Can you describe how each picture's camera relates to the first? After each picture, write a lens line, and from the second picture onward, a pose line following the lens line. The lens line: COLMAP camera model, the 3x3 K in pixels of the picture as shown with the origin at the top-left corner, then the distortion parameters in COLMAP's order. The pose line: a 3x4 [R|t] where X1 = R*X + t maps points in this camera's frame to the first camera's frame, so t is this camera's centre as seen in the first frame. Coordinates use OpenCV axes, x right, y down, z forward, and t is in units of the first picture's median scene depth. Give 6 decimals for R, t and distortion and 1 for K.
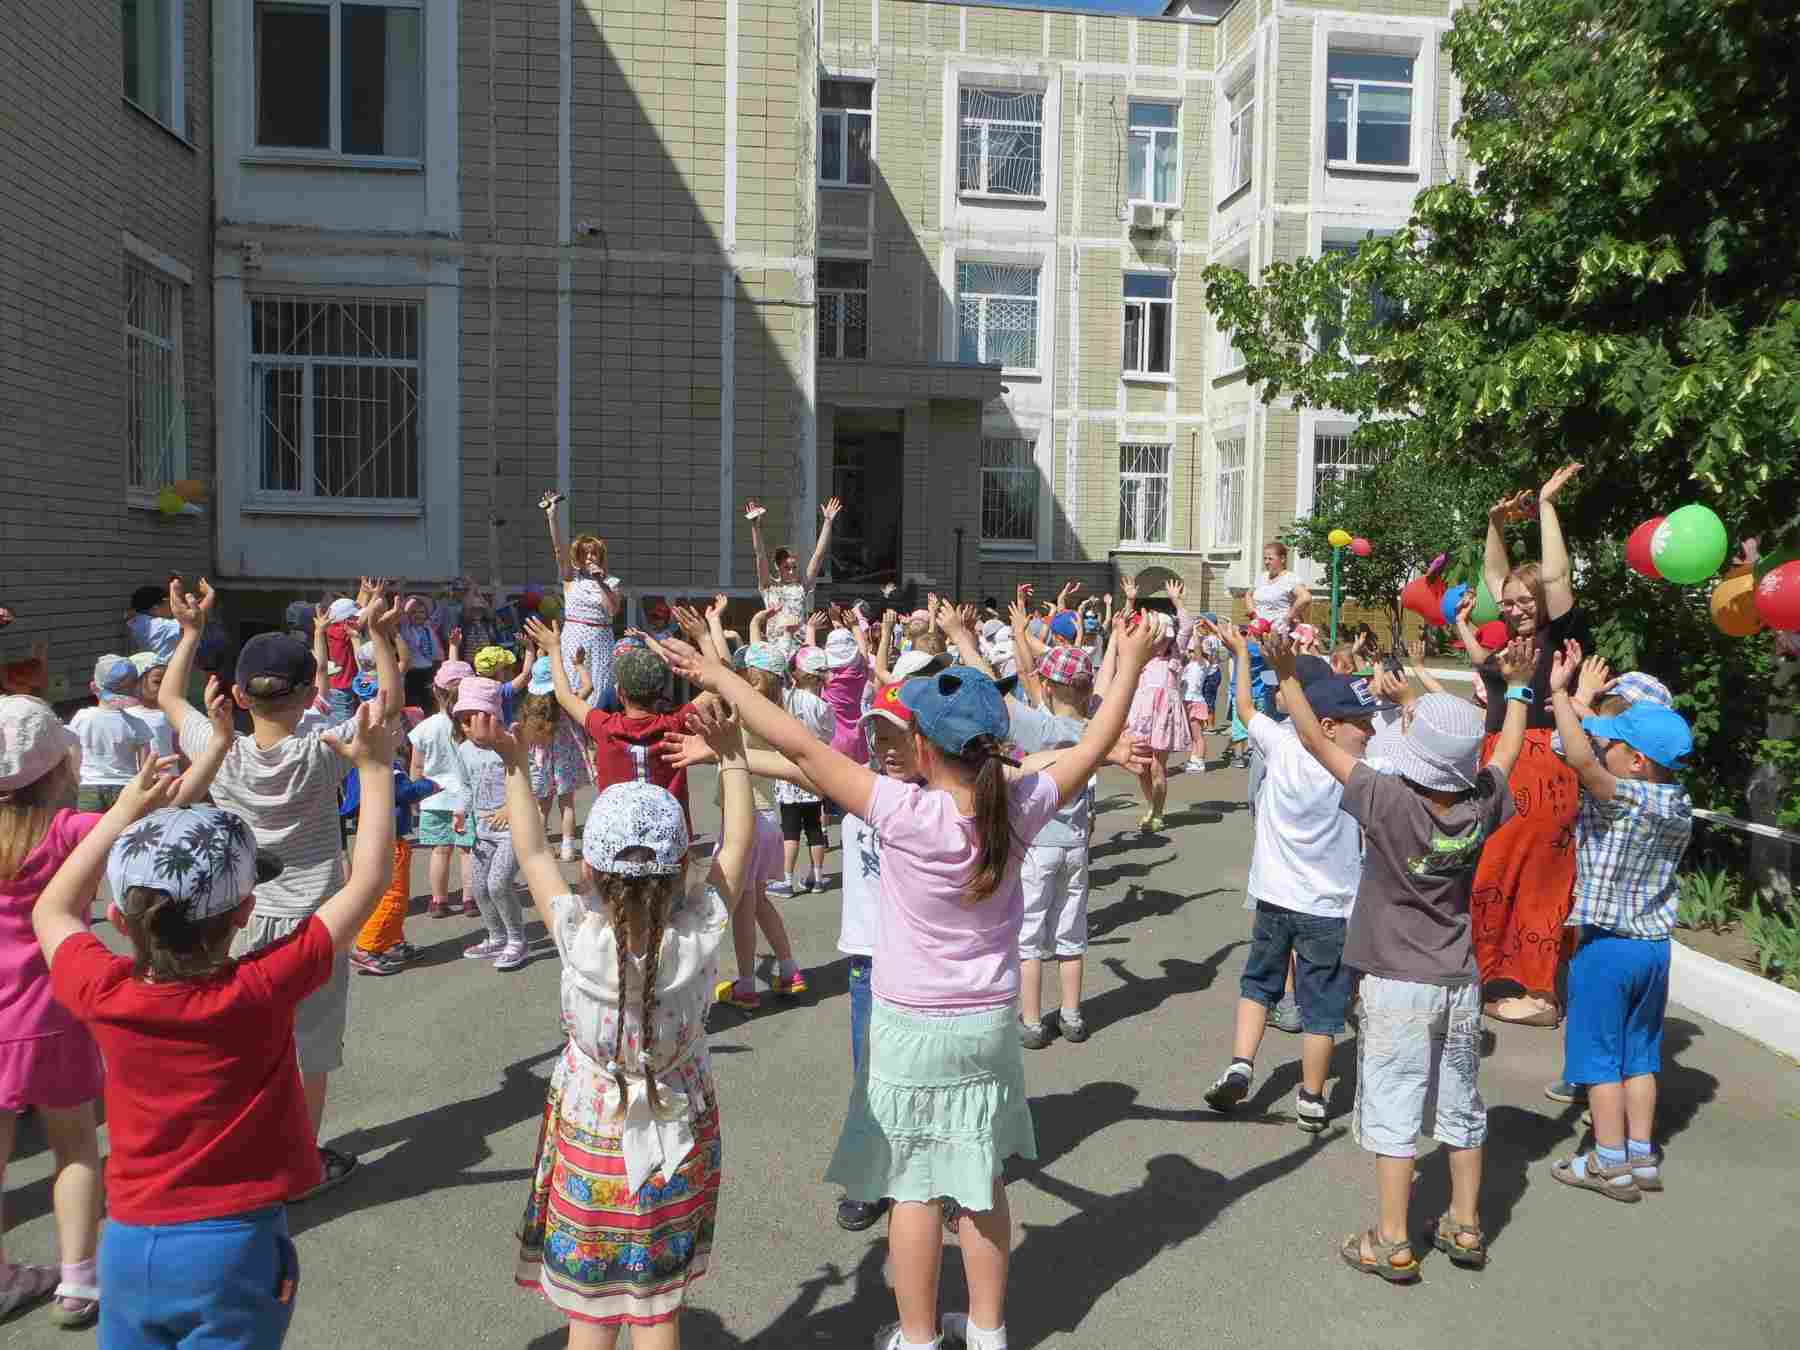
lens RADIAL K [[1351.5, 0, 893.8], [0, 1351.5, 676.0], [0, 0, 1]] dist [-0.001405, -0.012763]
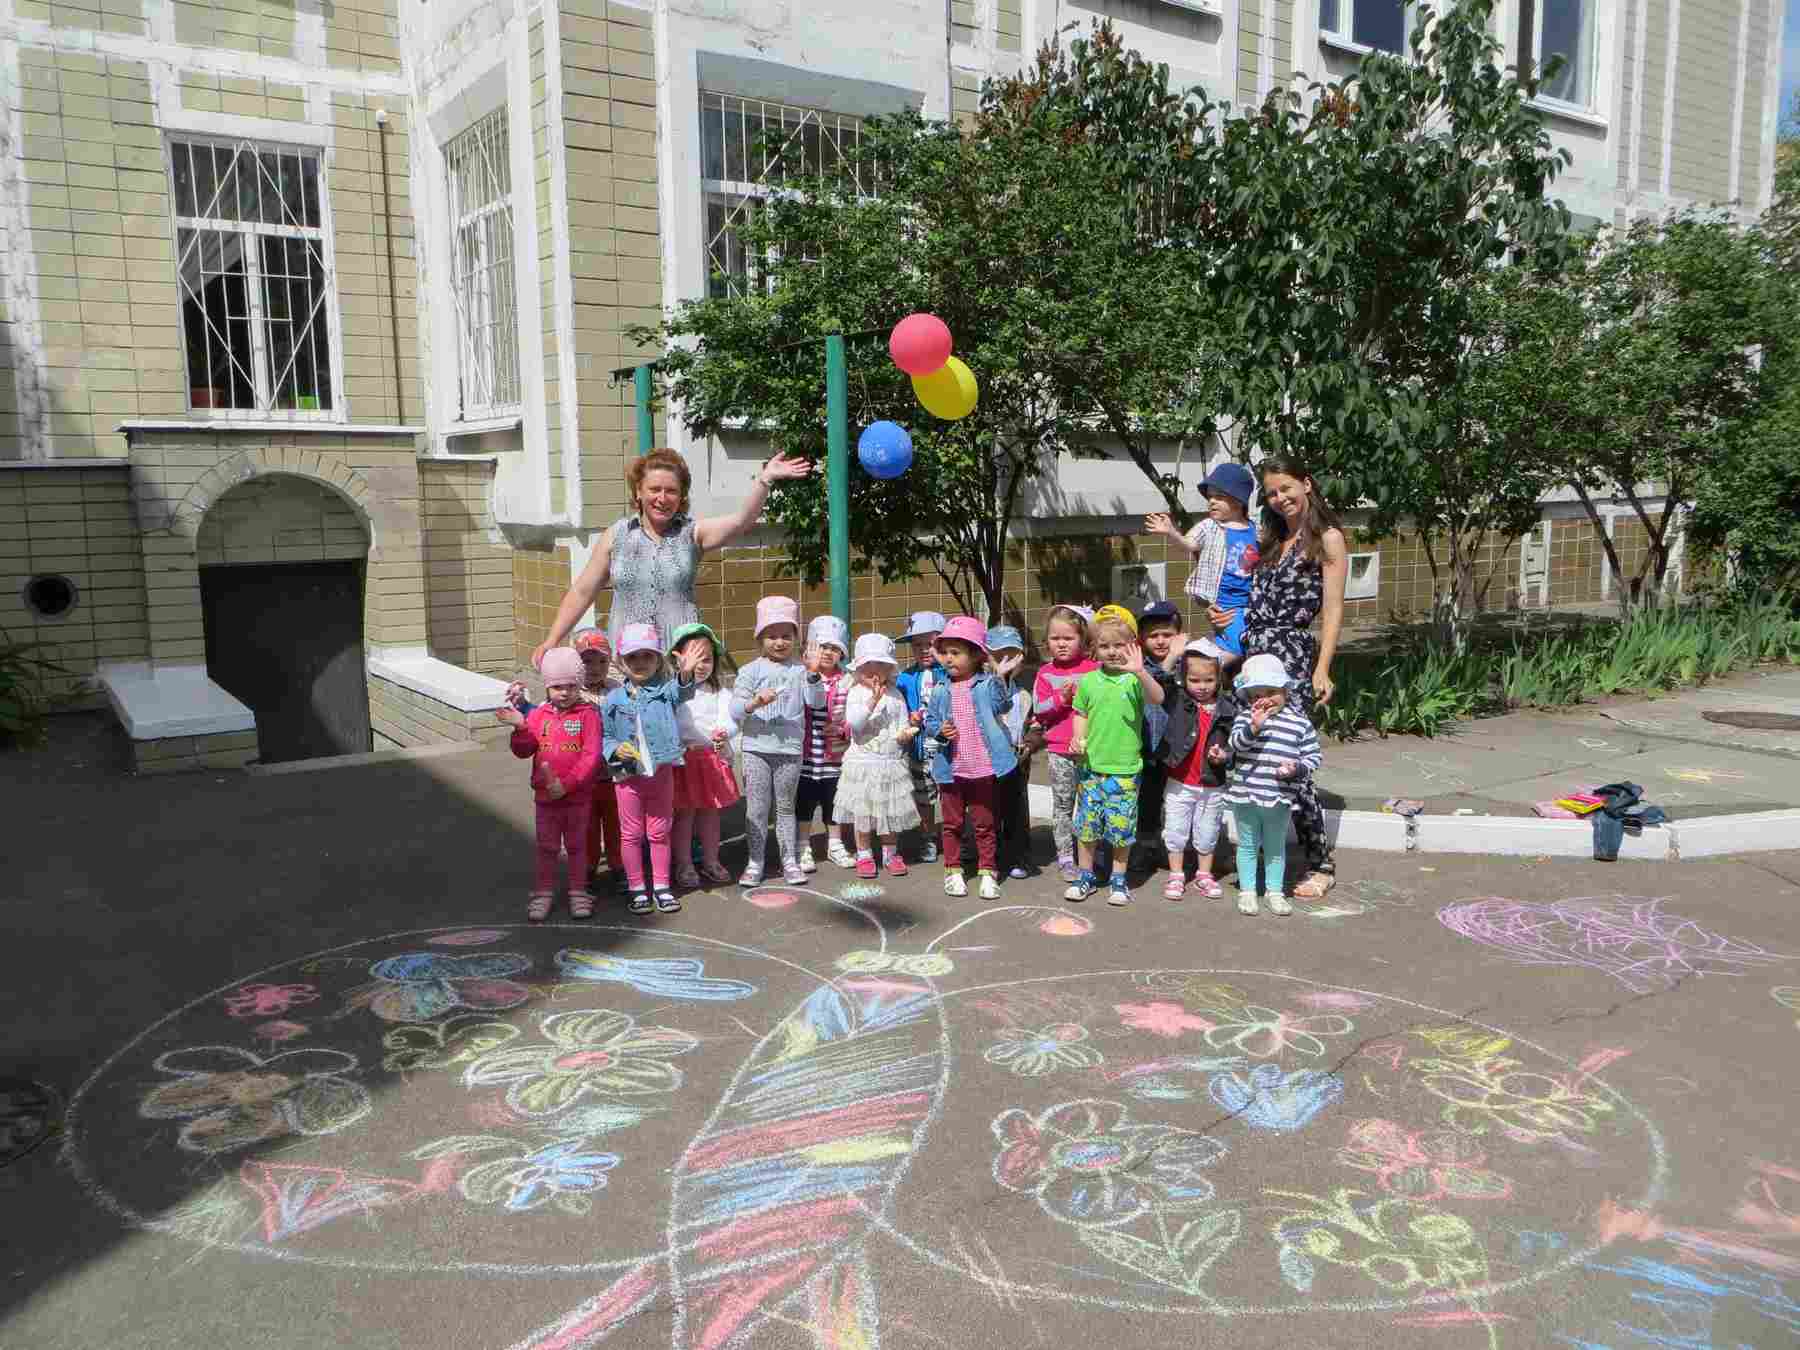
lens RADIAL K [[1351.5, 0, 894.8], [0, 1351.5, 658.9], [0, 0, 1]] dist [-0.001405, -0.012763]
pose [[0.881533, -0.089096, 0.463639, 0.162986], [0.062260, 0.995394, 0.072903, -0.047352], [-0.467999, -0.035400, 0.883020, 0.599349]]
